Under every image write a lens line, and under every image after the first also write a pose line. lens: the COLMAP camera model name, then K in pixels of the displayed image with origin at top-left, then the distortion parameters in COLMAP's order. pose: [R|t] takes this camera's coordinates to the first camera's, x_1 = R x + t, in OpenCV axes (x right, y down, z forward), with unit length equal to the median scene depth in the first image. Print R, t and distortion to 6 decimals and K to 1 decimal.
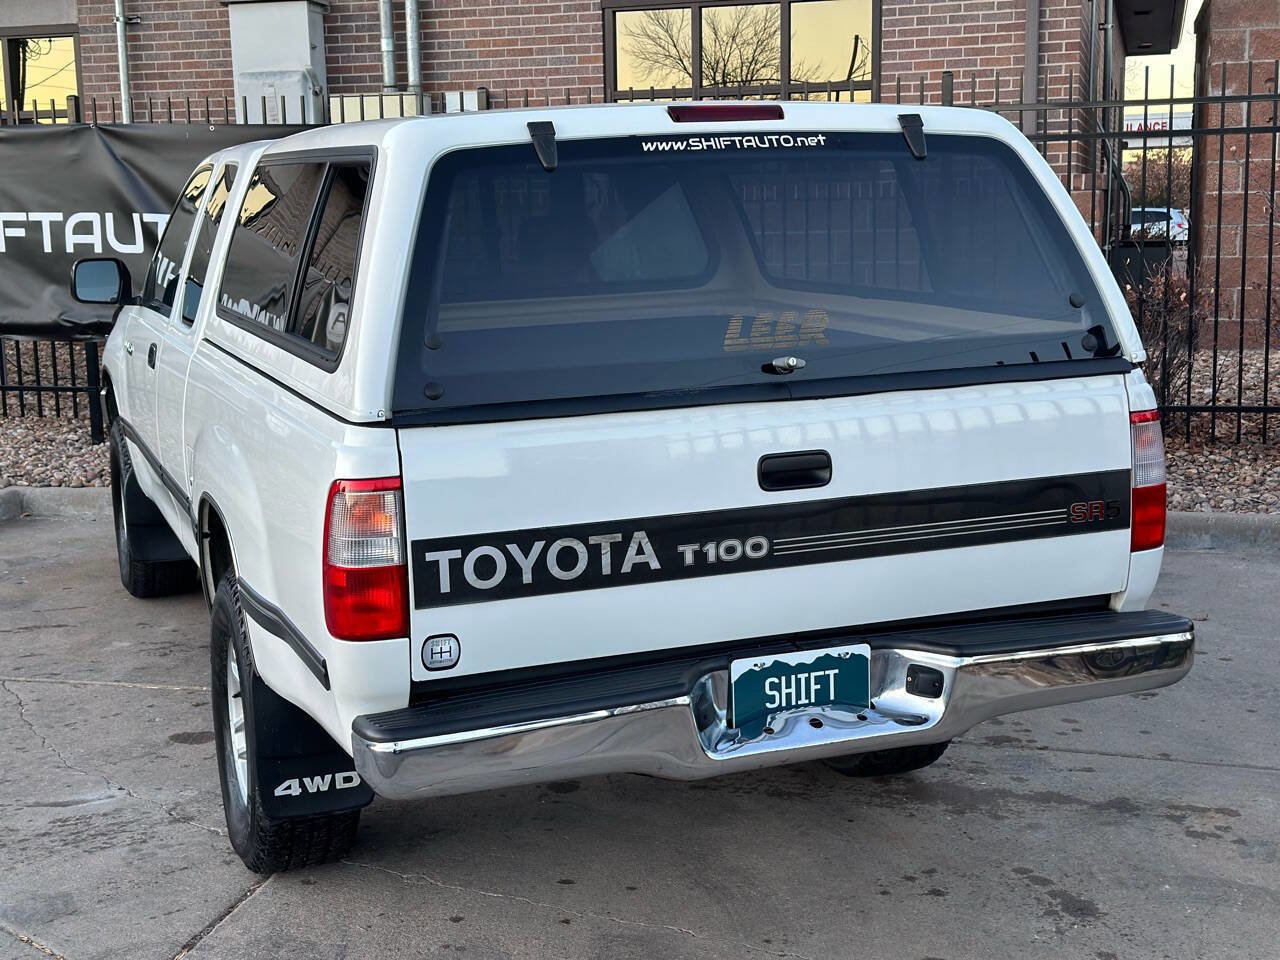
lens RADIAL K [[1780.1, 0, 633.8], [0, 1780.1, 485.8], [0, 0, 1]] dist [0.122918, 0.000000]
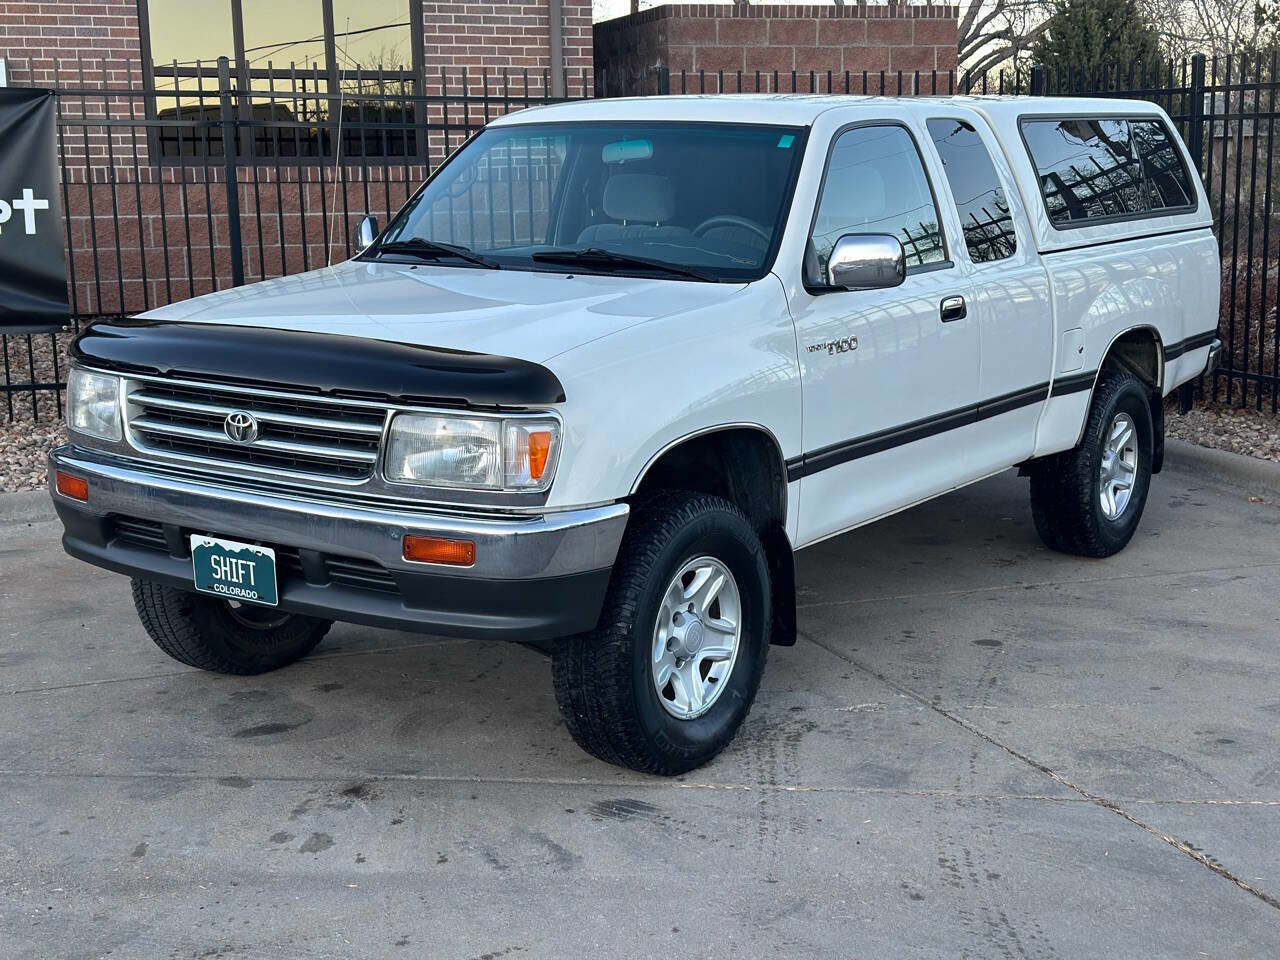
lens RADIAL K [[1780.1, 0, 638.4], [0, 1780.1, 482.0], [0, 0, 1]] dist [0.122918, 0.000000]
pose [[0.805140, -0.089632, 0.586273, -0.454356], [0.094762, 0.995256, 0.022021, 0.006200], [-0.585466, 0.037826, 0.809814, 0.077760]]
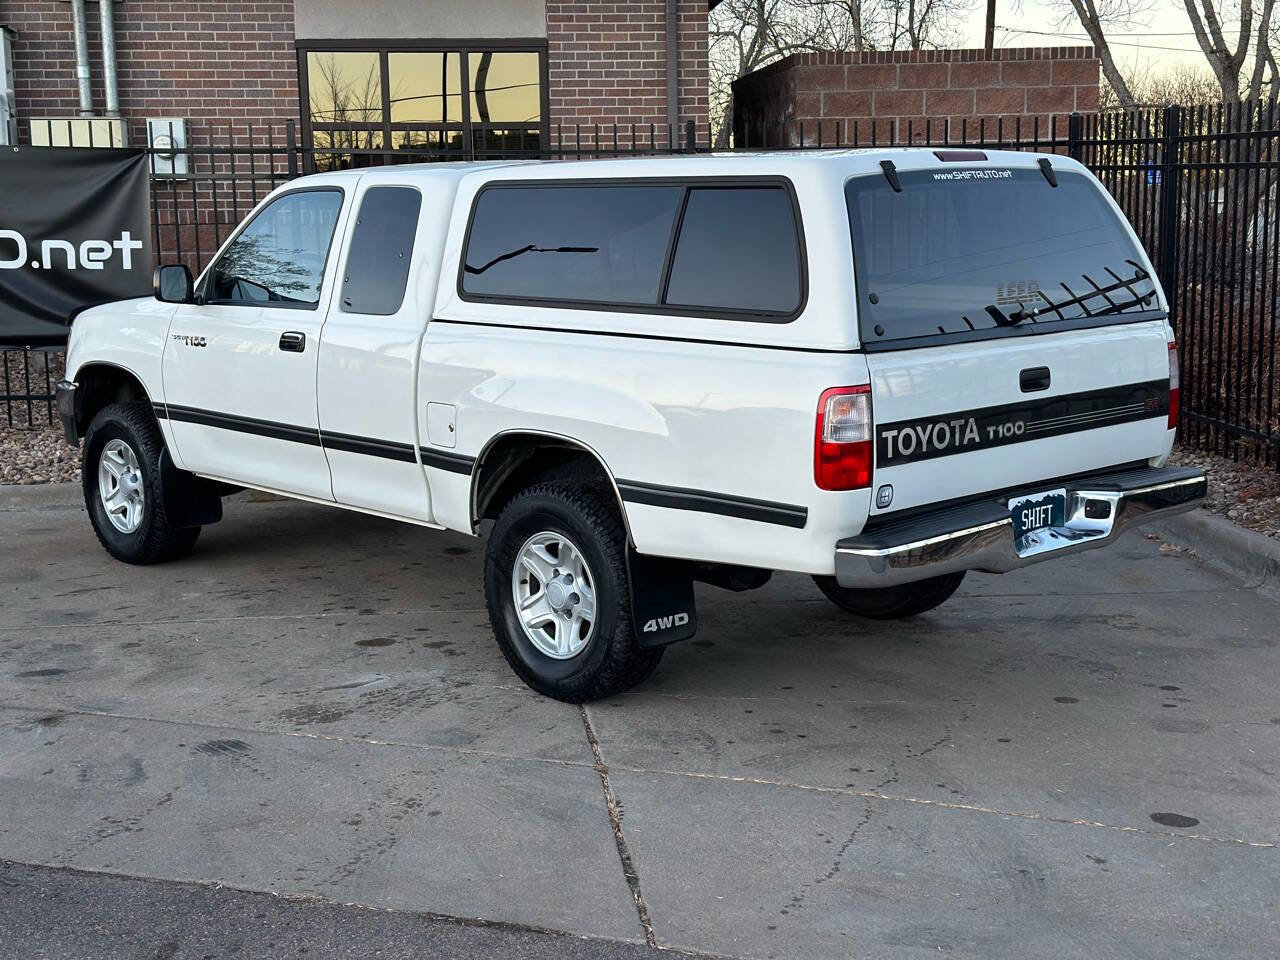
lens RADIAL K [[1780.1, 0, 638.9], [0, 1780.1, 487.2], [0, 0, 1]] dist [0.122918, 0.000000]
pose [[0.926756, -0.049827, 0.372345, -0.288465], [0.055597, 0.998442, -0.004769, 0.025972], [-0.371527, 0.025120, 0.928082, -0.123332]]
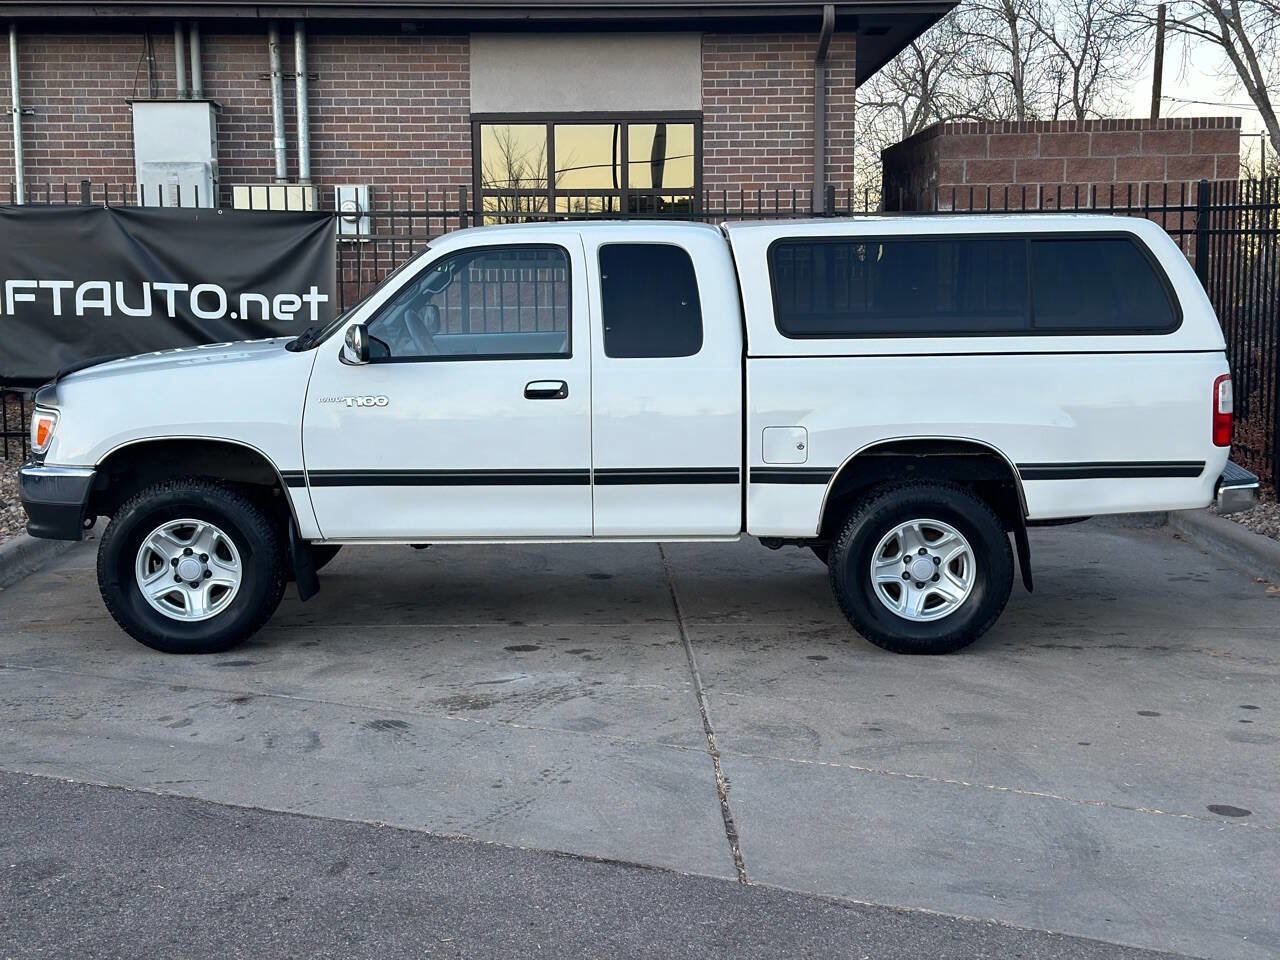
lens RADIAL K [[1780.1, 0, 636.6], [0, 1780.1, 484.8], [0, 0, 1]] dist [0.122918, 0.000000]
pose [[0.957839, -0.017287, 0.286785, -0.300500], [0.032130, 0.998372, -0.047129, 0.044014], [-0.285504, 0.054356, 0.956835, -0.194946]]
